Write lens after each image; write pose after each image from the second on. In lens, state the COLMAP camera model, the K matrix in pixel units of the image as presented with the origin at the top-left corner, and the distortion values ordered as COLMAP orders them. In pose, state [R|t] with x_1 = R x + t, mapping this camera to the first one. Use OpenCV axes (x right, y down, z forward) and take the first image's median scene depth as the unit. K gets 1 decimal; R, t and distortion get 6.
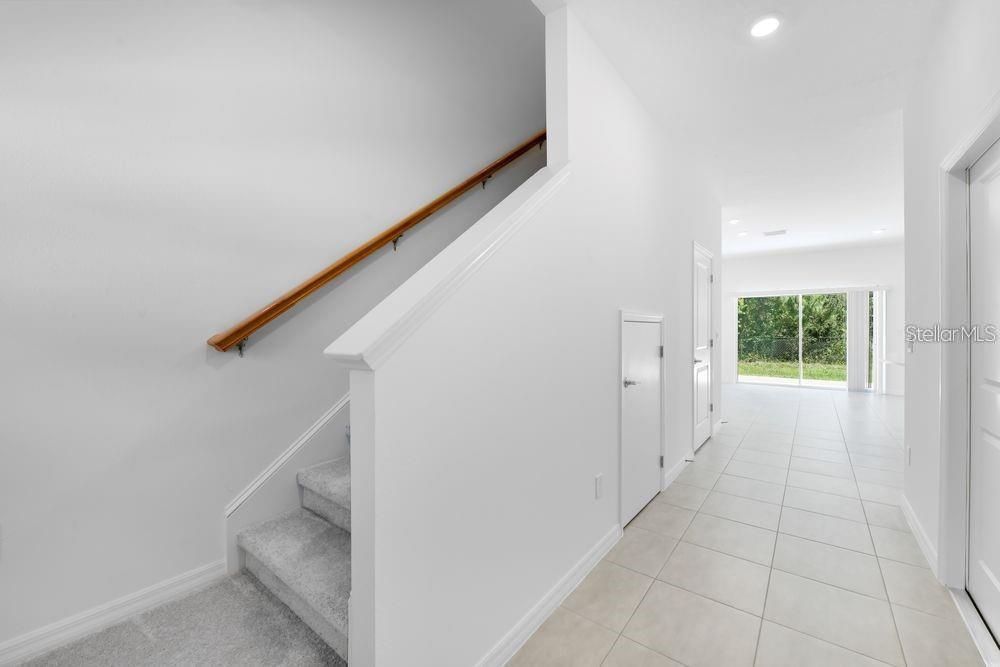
lens RADIAL K [[397.0, 0, 505.9], [0, 397.0, 329.9], [0, 0, 1]] dist [-0.005719, -0.002275]
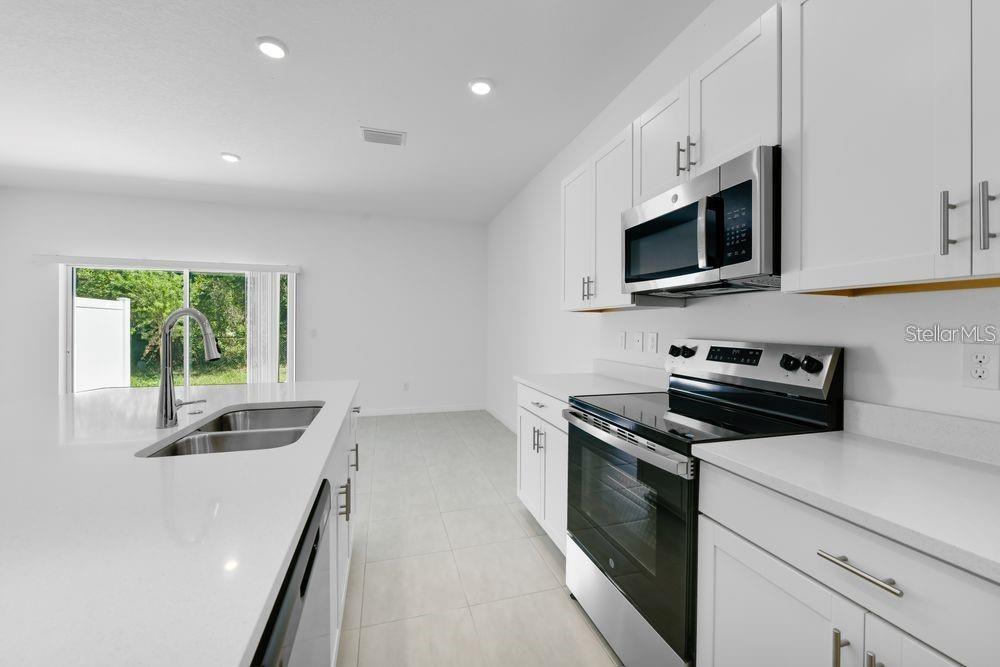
lens RADIAL K [[397.0, 0, 497.7], [0, 397.0, 328.0], [0, 0, 1]] dist [-0.005719, -0.002275]
pose [[0.591536, 0.004767, 0.806264, 0.269131], [-0.005442, 0.999983, -0.001920, -0.001387], [-0.806260, -0.003252, 0.591552, 0.130238]]
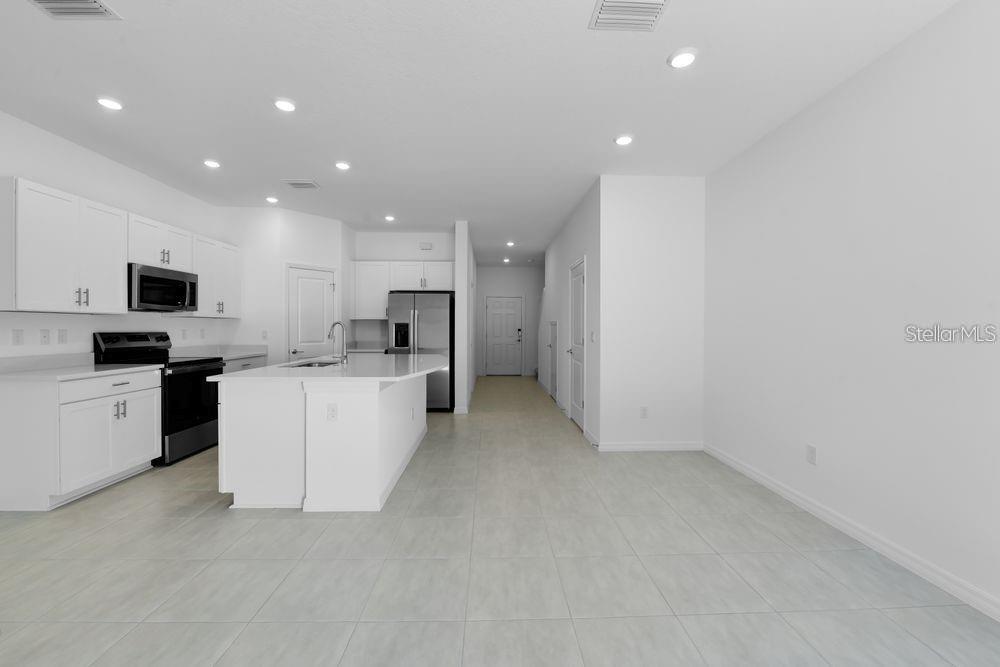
lens RADIAL K [[397.0, 0, 501.1], [0, 397.0, 330.9], [0, 0, 1]] dist [-0.005719, -0.002275]
pose [[-0.775072, 0.005472, -0.631850, 0.365653], [-0.005374, 0.999869, 0.015251, -0.003842], [0.631850, 0.015216, -0.774941, 0.455765]]
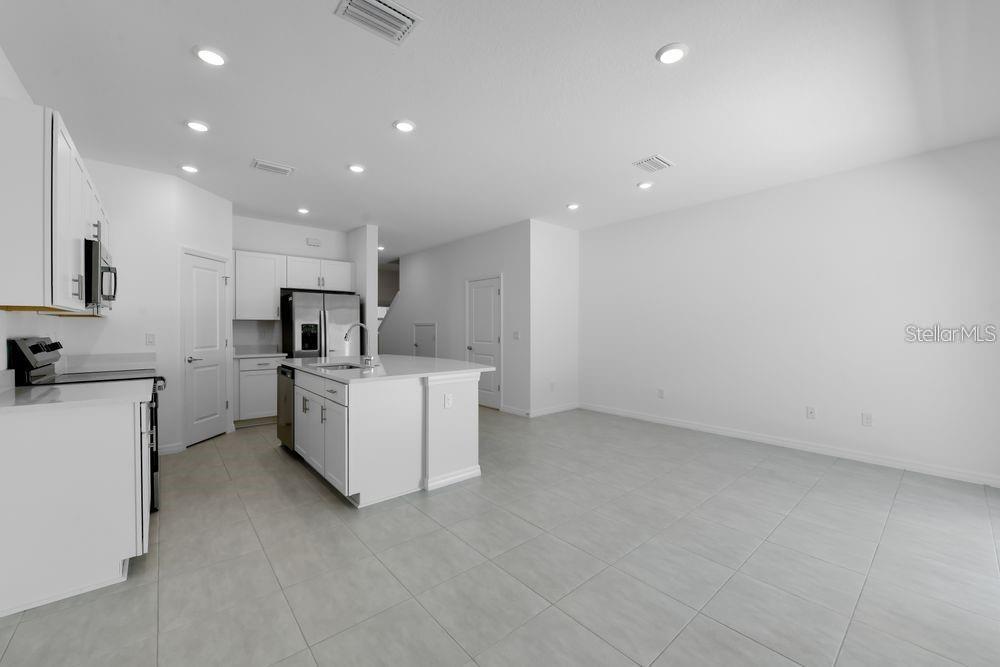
lens RADIAL K [[397.0, 0, 501.6], [0, 397.0, 331.4], [0, 0, 1]] dist [-0.005719, -0.002275]
pose [[-0.200860, 0.009648, -0.979573, 0.500009], [-0.006033, 0.999920, 0.011086, -0.003668], [0.979601, 0.008137, -0.200785, 0.349986]]
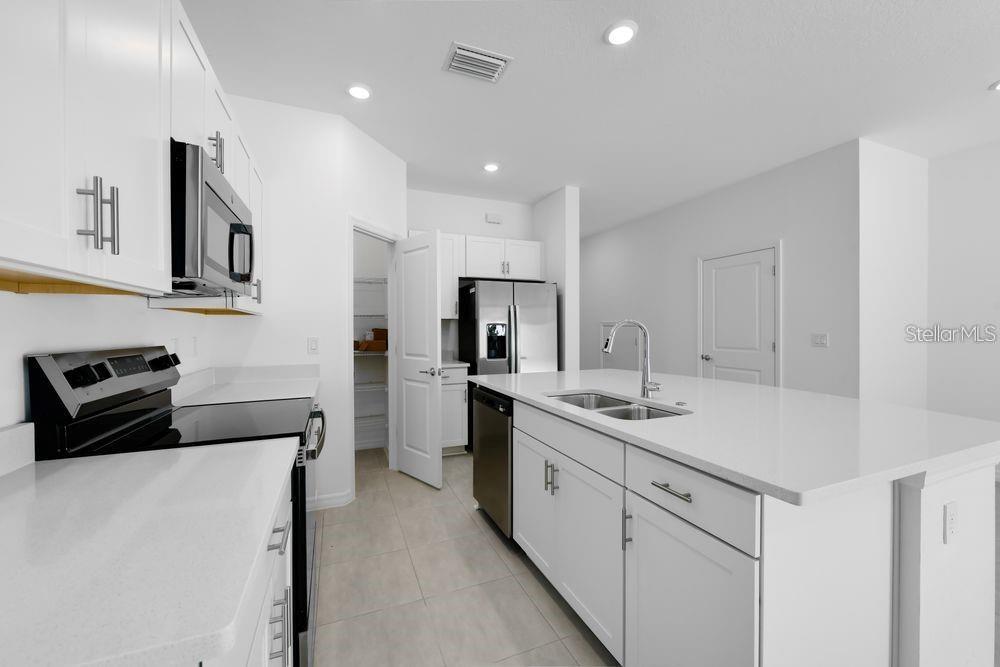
lens RADIAL K [[397.0, 0, 507.3], [0, 397.0, 331.8], [0, 0, 1]] dist [-0.005719, -0.002275]
pose [[-0.486472, 0.009127, -0.873648, 0.419085], [-0.000327, 0.999943, 0.010629, -0.002815], [0.873696, 0.005456, -0.486442, 0.252363]]
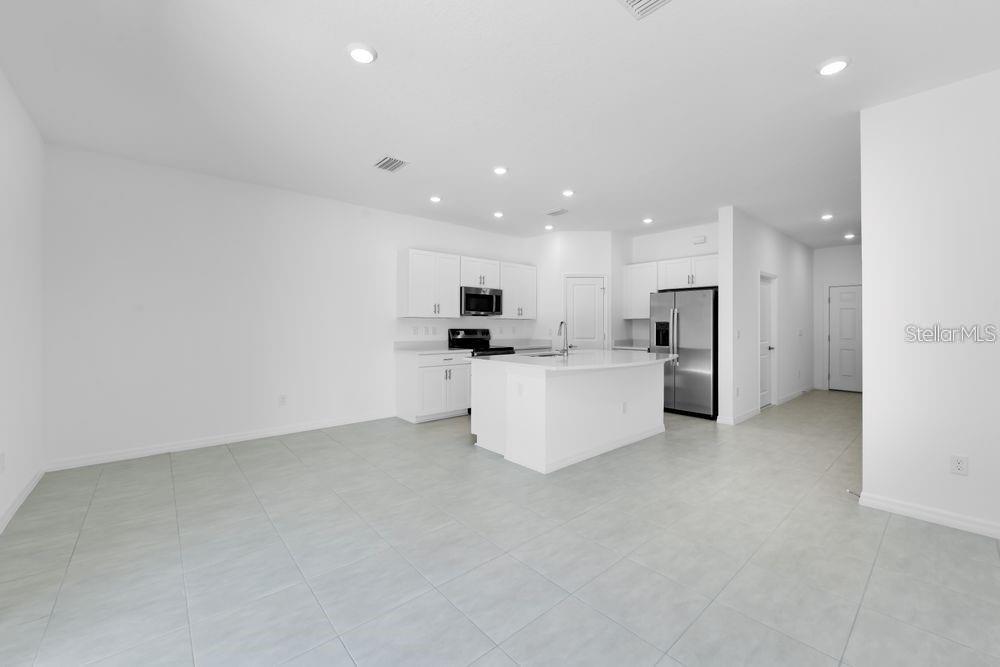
lens RADIAL K [[397.0, 0, 498.1], [0, 397.0, 325.5], [0, 0, 1]] dist [-0.005719, -0.002275]
pose [[-0.979822, -0.001682, 0.199867, 0.285065], [-0.000465, 0.999981, 0.006137, -0.004008], [-0.199874, 0.005920, -0.979804, 0.501571]]
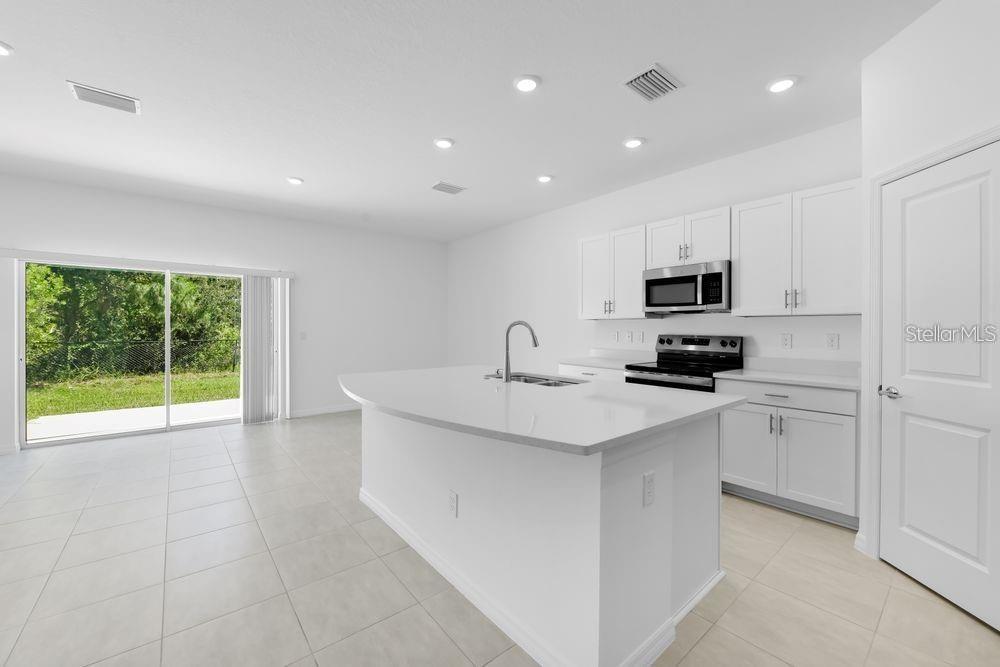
lens RADIAL K [[397.0, 0, 502.0], [0, 397.0, 329.7], [0, 0, 1]] dist [-0.005719, -0.002275]
pose [[0.221472, 0.000866, 0.975166, 0.144497], [0.000847, 0.999999, -0.001080, -0.001447], [-0.975166, 0.001065, 0.221471, 0.197822]]
